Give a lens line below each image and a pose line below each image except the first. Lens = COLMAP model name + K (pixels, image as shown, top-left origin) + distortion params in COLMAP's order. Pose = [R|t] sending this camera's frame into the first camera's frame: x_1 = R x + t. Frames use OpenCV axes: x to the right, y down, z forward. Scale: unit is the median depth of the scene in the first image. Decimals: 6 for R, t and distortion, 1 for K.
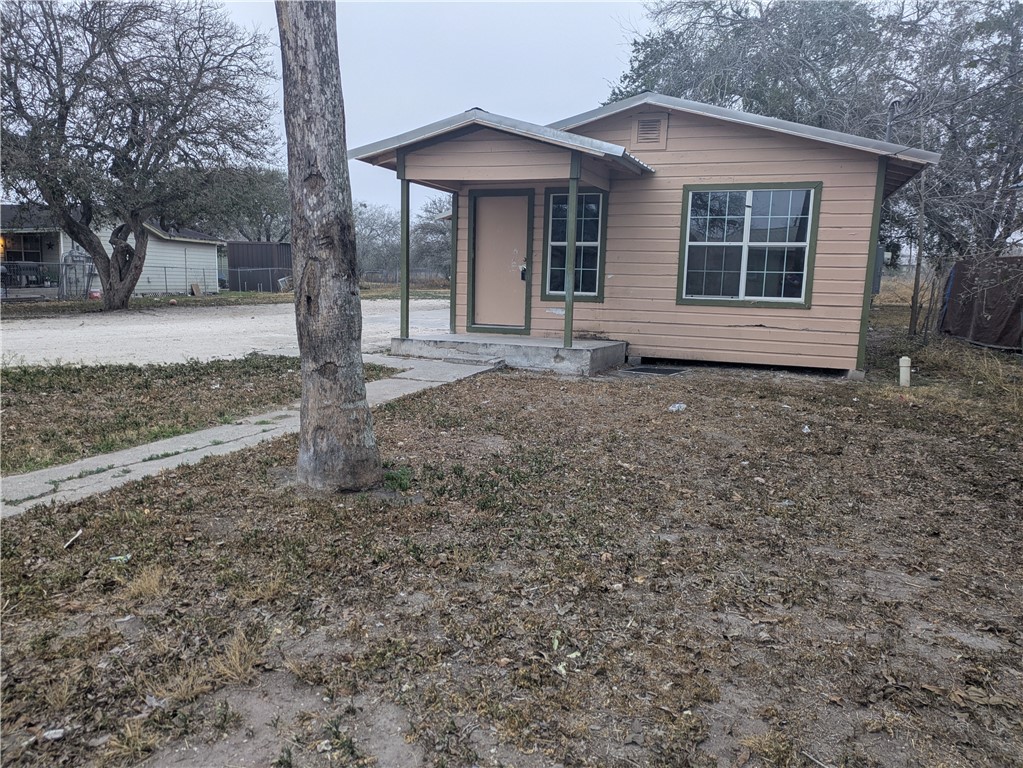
lens RADIAL K [[752.2, 0, 510.7], [0, 752.2, 387.8], [0, 0, 1]] dist [0.043700, -0.003589]
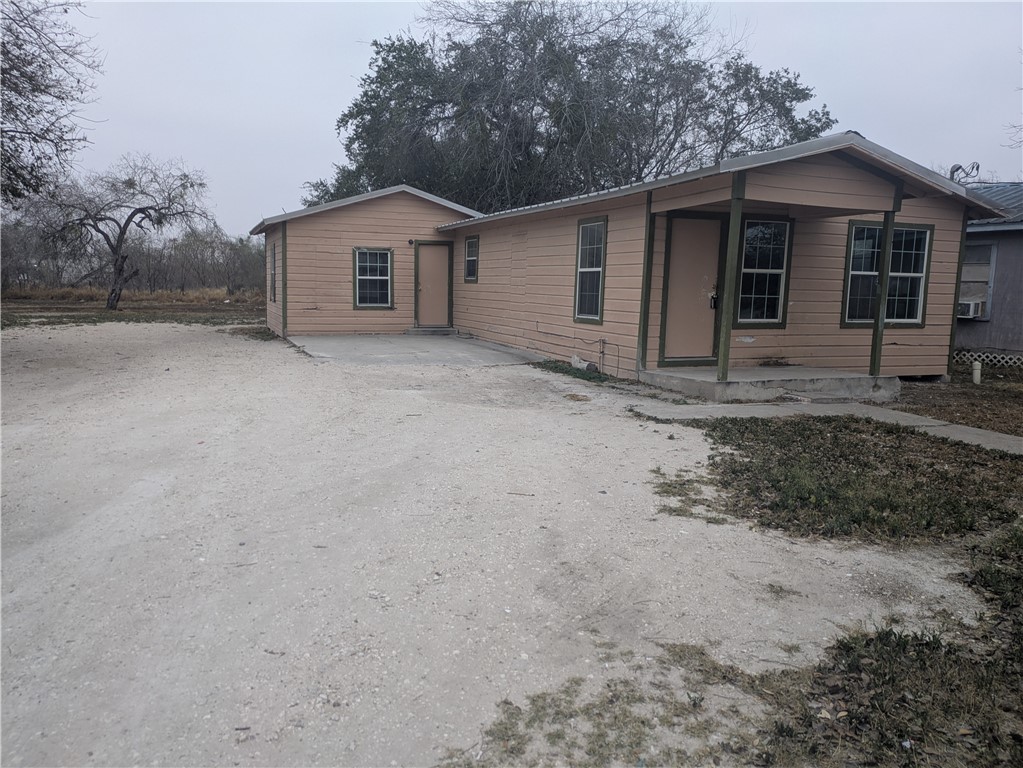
lens RADIAL K [[752.2, 0, 511.8], [0, 752.2, 382.2], [0, 0, 1]] dist [0.043700, -0.003589]
pose [[0.743059, -0.089069, 0.663272, -0.835210], [0.099855, 0.994765, 0.021717, -0.100487], [-0.661734, 0.050094, 0.748063, 0.482516]]
